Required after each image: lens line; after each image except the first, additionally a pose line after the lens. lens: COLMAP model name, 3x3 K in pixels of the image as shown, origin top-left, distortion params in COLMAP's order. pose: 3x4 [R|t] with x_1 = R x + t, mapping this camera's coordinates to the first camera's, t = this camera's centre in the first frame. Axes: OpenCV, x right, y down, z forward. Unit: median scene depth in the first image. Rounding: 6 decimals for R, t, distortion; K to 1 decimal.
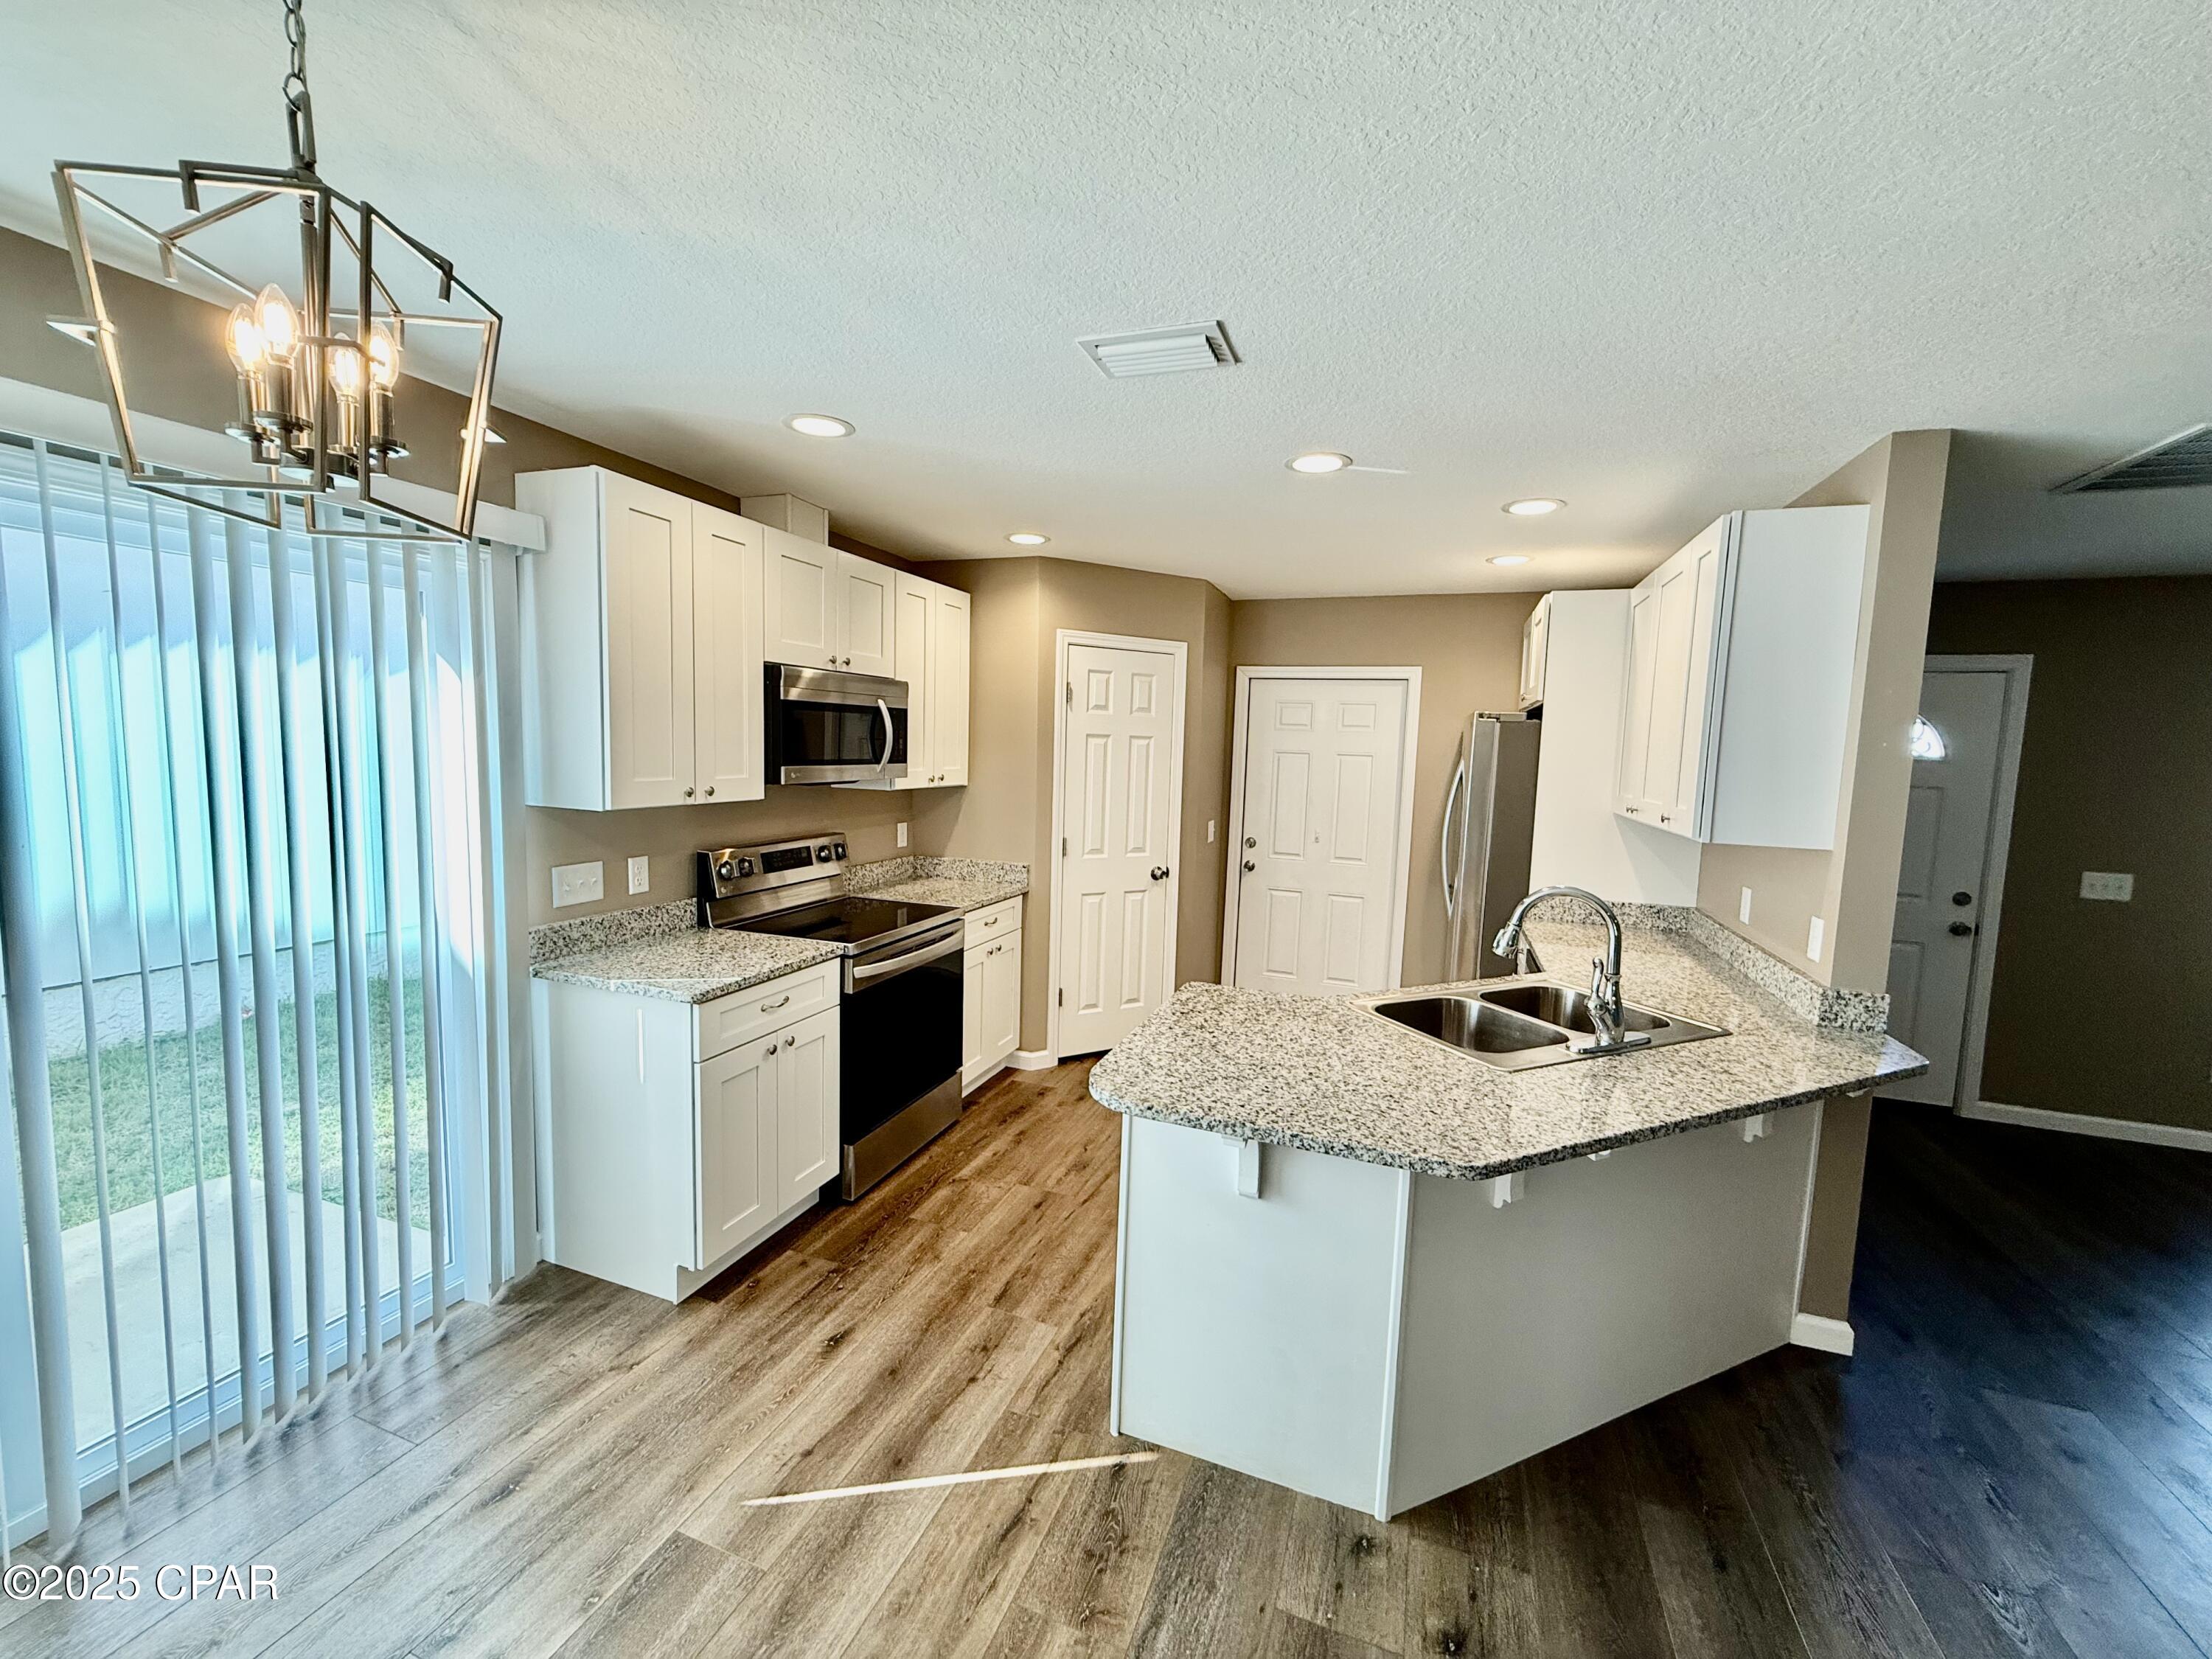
lens RADIAL K [[879.4, 0, 1101.5], [0, 879.4, 825.2], [0, 0, 1]] dist [-0.000728, 0.000636]
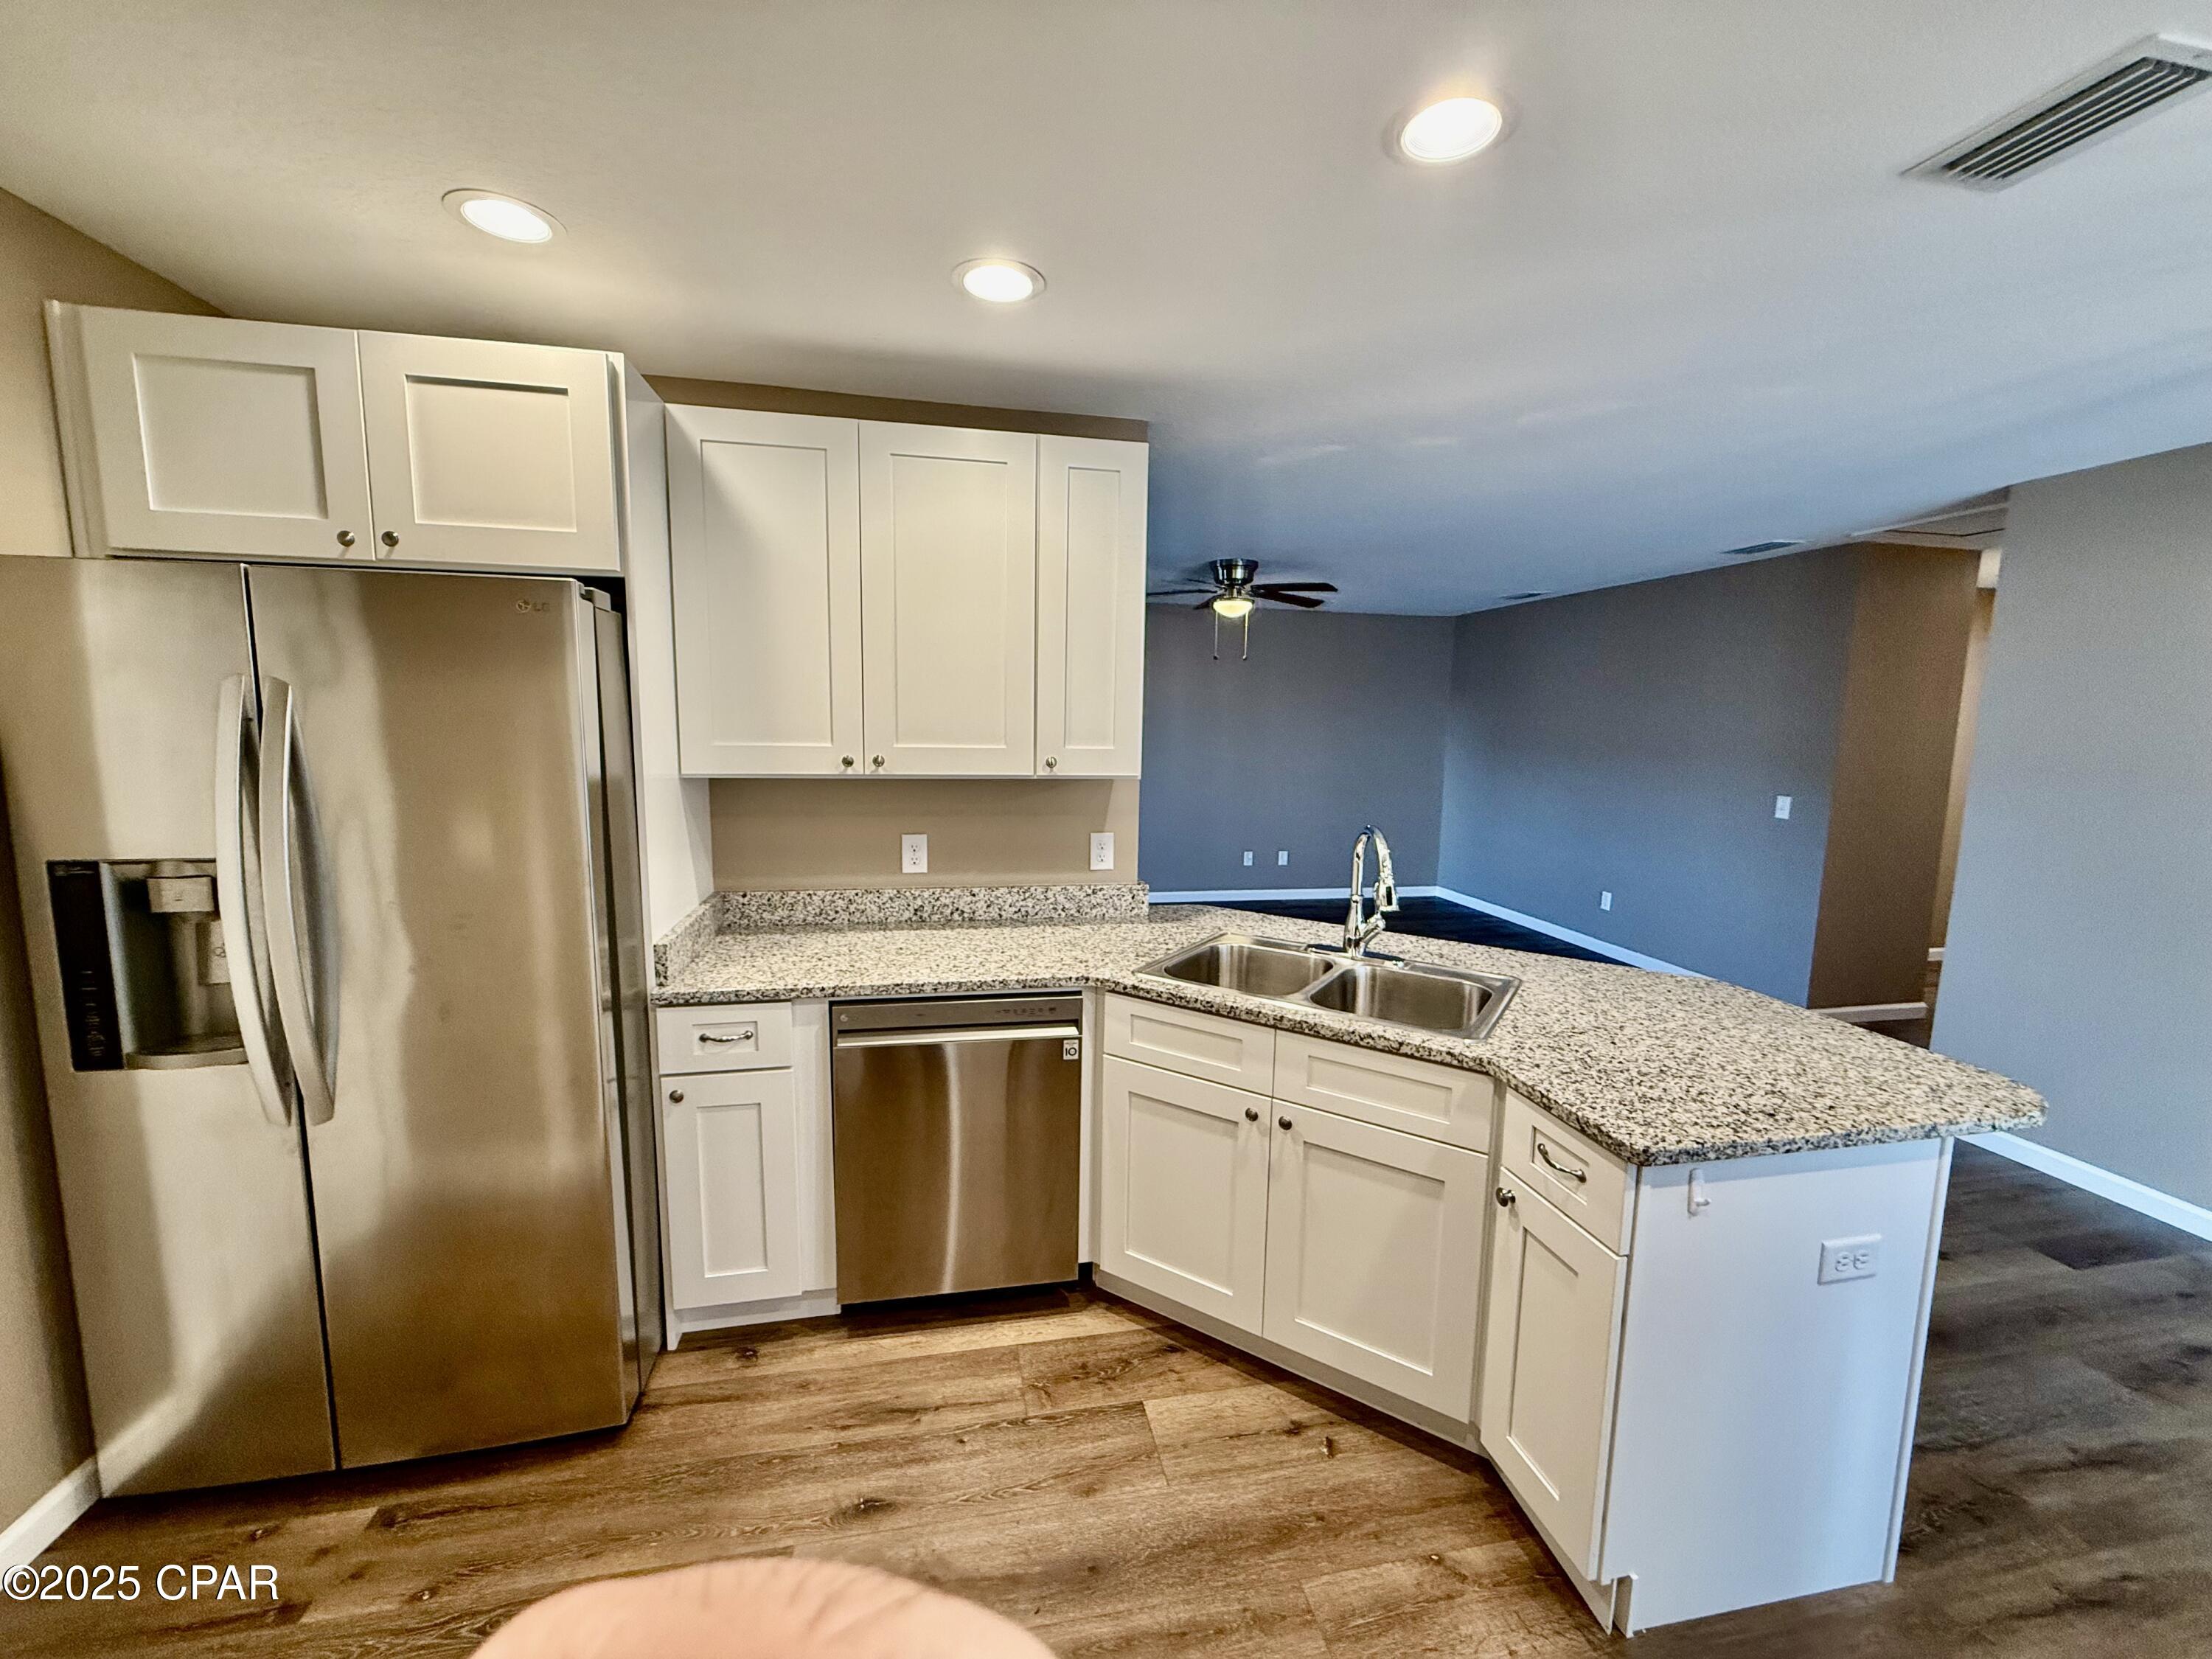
lens RADIAL K [[879.4, 0, 1105.5], [0, 879.4, 824.1], [0, 0, 1]] dist [-0.000728, 0.000636]
pose [[-0.531693, -0.144905, 0.834449, -0.120740], [0.044330, 0.979143, 0.198279, -0.111715], [-0.845776, 0.142415, -0.514180, 1.335899]]
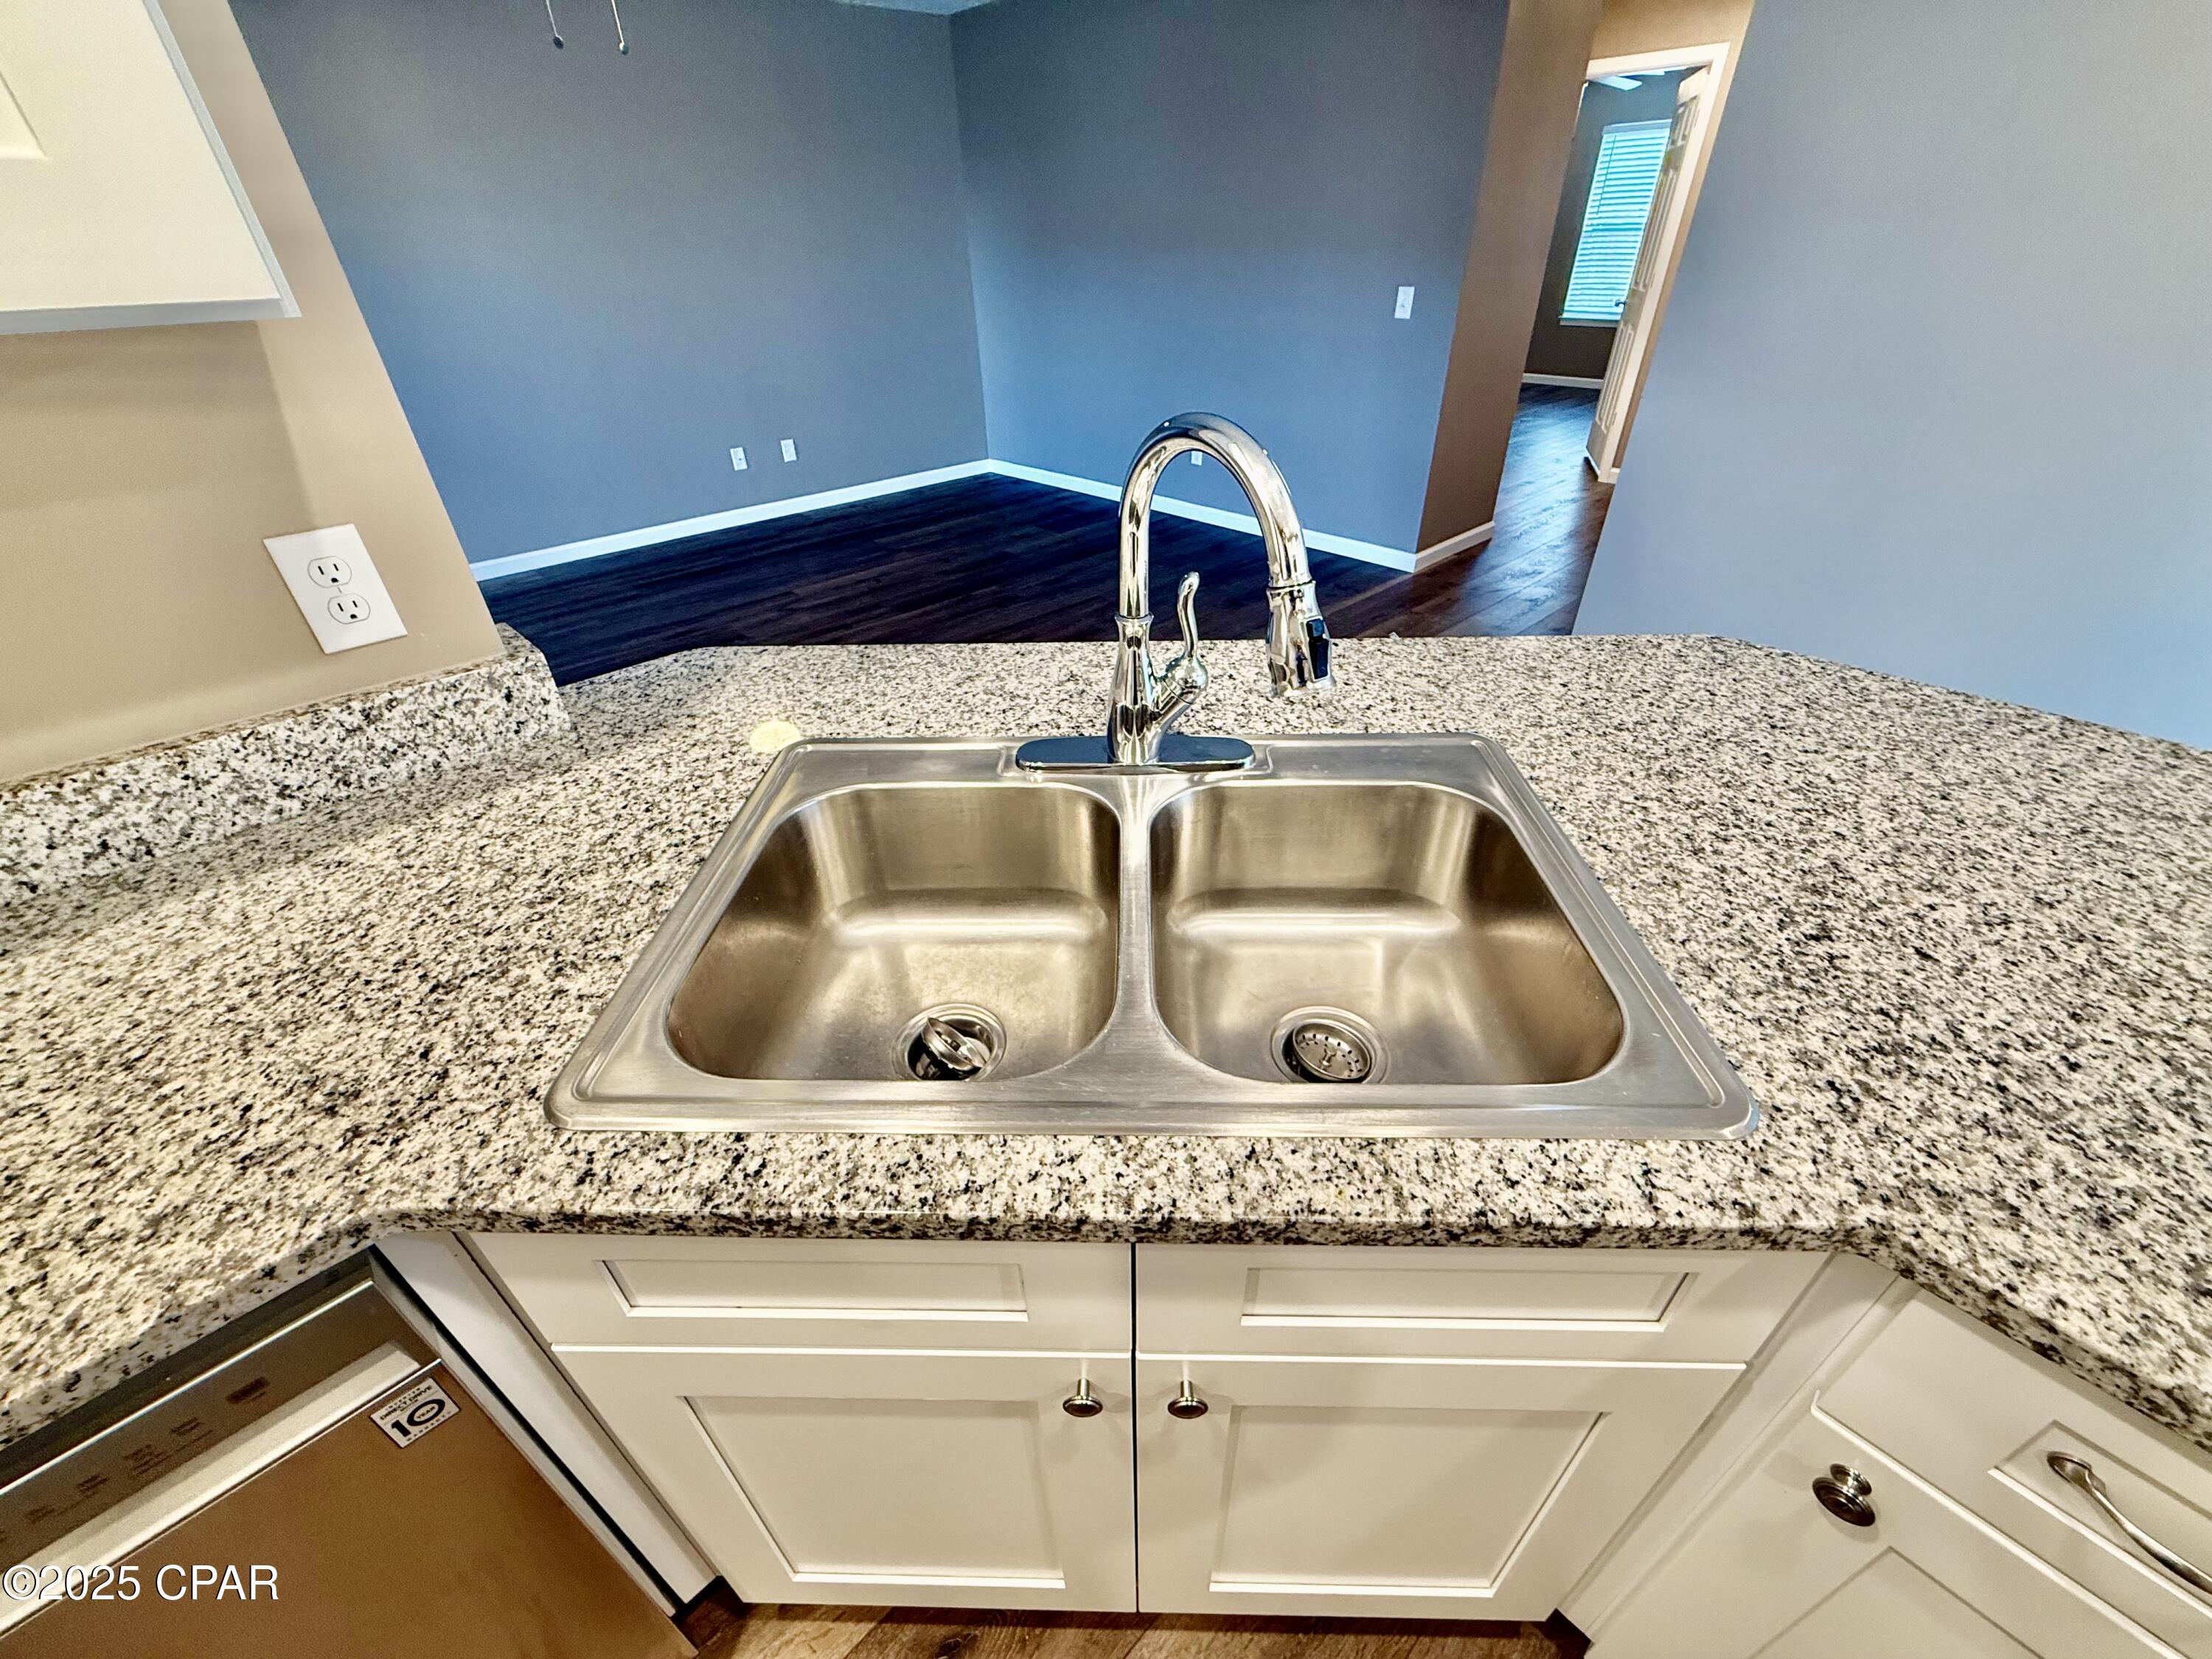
lens RADIAL K [[879.4, 0, 1104.2], [0, 879.4, 827.2], [0, 0, 1]] dist [-0.000728, 0.000636]
pose [[-0.897612, -0.256067, 0.358780, 0.304457], [0.035660, 0.769099, 0.638134, -0.016348], [-0.439342, 0.585591, -0.681221, 0.989440]]
